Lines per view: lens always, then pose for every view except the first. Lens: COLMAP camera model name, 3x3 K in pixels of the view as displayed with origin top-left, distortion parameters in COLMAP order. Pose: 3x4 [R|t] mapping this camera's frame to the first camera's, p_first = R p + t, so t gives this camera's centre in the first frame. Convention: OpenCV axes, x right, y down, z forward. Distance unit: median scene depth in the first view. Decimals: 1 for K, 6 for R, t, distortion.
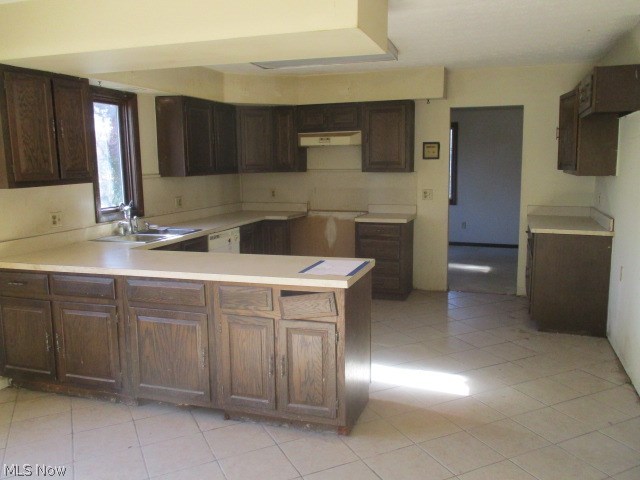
lens RADIAL K [[536.0, 0, 320.5], [0, 536.0, 240.2], [0, 0, 1]] dist [-0.041834, 0.007352]
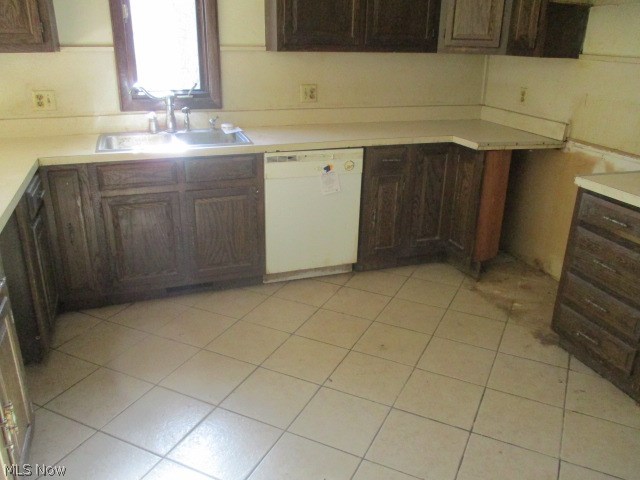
lens RADIAL K [[536.0, 0, 319.5], [0, 536.0, 241.1], [0, 0, 1]] dist [-0.041834, 0.007352]
pose [[0.602291, 0.307994, -0.736468, 0.291621], [-0.139392, 0.948976, 0.282869, -0.091160], [0.786012, -0.067711, 0.614491, 0.635445]]
